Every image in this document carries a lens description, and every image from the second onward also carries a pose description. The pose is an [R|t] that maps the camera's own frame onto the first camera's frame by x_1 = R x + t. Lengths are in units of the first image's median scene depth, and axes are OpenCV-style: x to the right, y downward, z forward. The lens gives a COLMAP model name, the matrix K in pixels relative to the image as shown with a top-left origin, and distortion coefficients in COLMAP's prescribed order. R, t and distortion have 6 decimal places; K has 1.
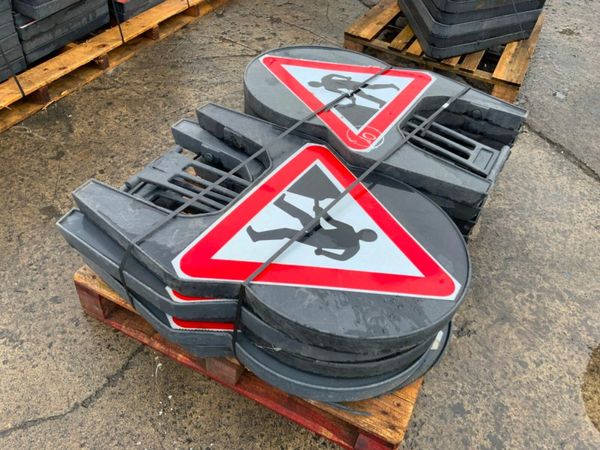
lens RADIAL K [[494.0, 0, 300.0], [0, 494.0, 225.0], [0, 0, 1]] dist [0.110832, -0.220956]
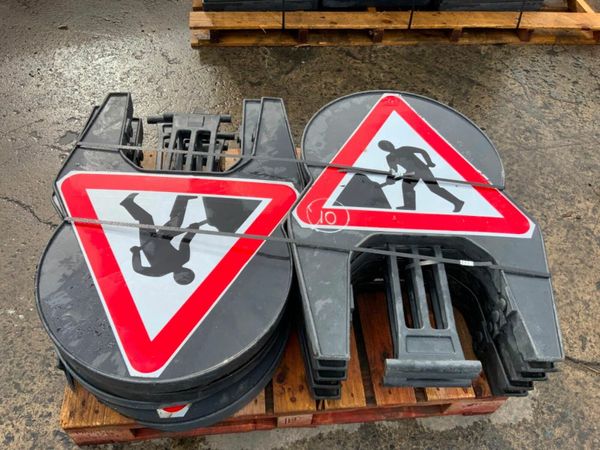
lens RADIAL K [[494.0, 0, 300.0], [0, 494.0, 225.0], [0, 0, 1]] dist [0.110832, -0.220956]
pose [[0.523977, 0.633878, -0.568900, 0.503803], [-0.602524, 0.747955, 0.278438, -0.311614], [0.602007, 0.196881, 0.773838, 0.247820]]
